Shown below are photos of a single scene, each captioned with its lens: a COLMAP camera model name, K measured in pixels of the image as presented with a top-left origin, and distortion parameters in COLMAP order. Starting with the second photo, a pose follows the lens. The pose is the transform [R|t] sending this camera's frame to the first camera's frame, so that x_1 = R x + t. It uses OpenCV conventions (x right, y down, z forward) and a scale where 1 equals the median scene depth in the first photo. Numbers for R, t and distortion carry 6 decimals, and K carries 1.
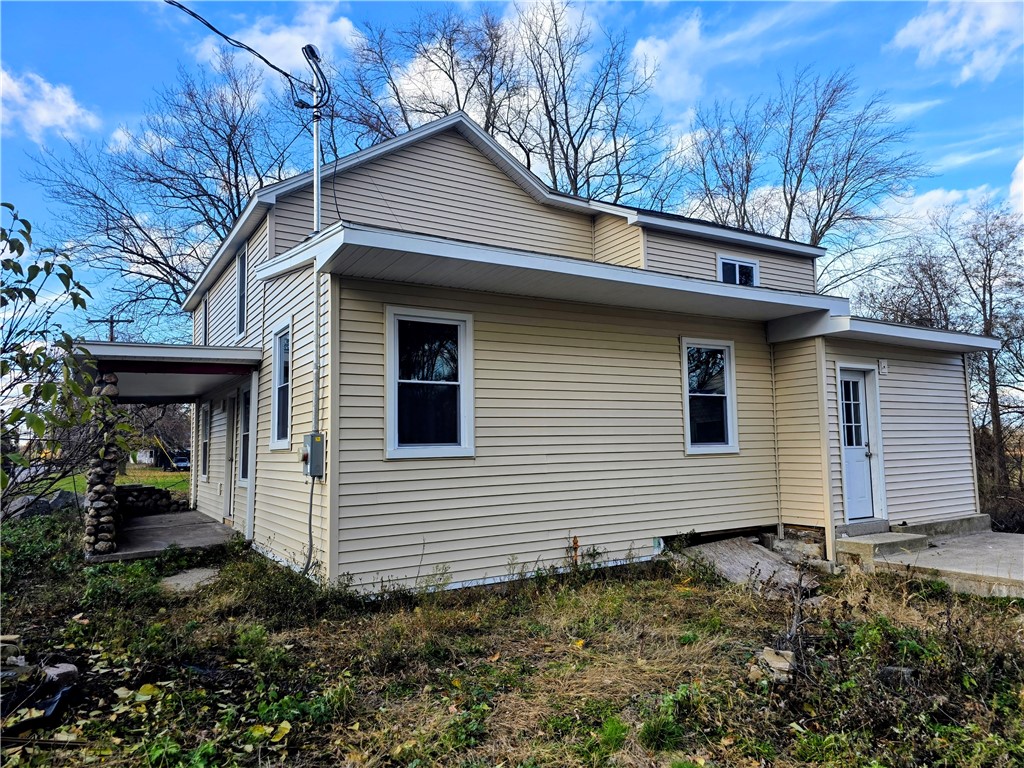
lens RADIAL K [[681.8, 0, 512.0], [0, 681.8, 384.0], [0, 0, 1]] dist [0.057783, -0.053574]
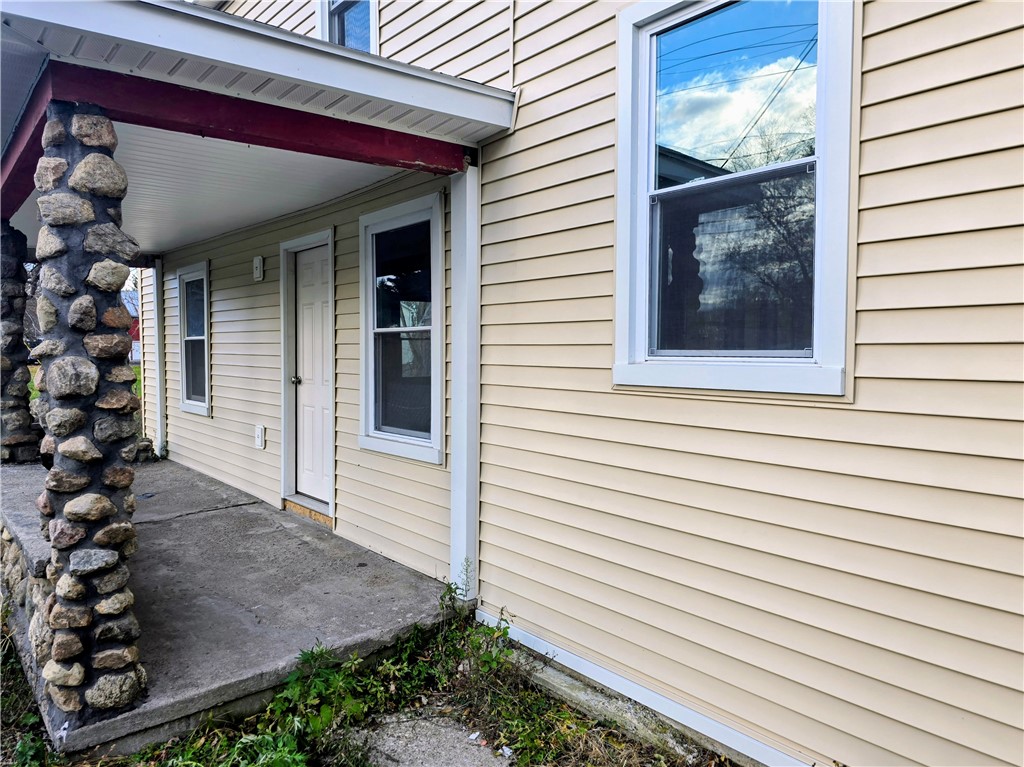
lens RADIAL K [[708.6, 0, 513.2], [0, 708.6, 375.9], [0, 0, 1]] dist [0.049083, -0.054888]
pose [[0.987928, 0.010586, 0.154553, -0.449534], [-0.031744, 0.990326, 0.135084, 0.046706], [-0.151628, -0.138359, 0.978706, 0.657859]]
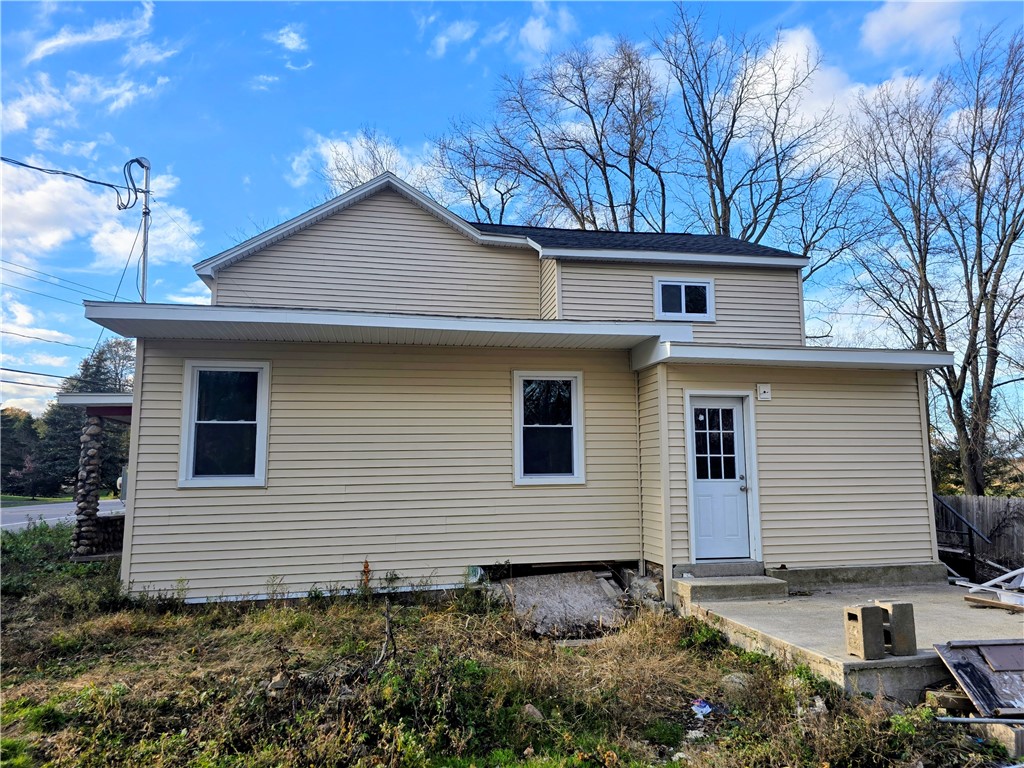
lens RADIAL K [[674.9, 0, 512.0], [0, 674.9, 384.0], [0, 0, 1]] dist [0.052101, -0.047243]
pose [[0.941125, -0.033980, -0.336346, 0.592738], [0.023244, 0.999085, -0.035896, -0.012315], [0.337258, 0.025964, 0.941054, 0.049023]]
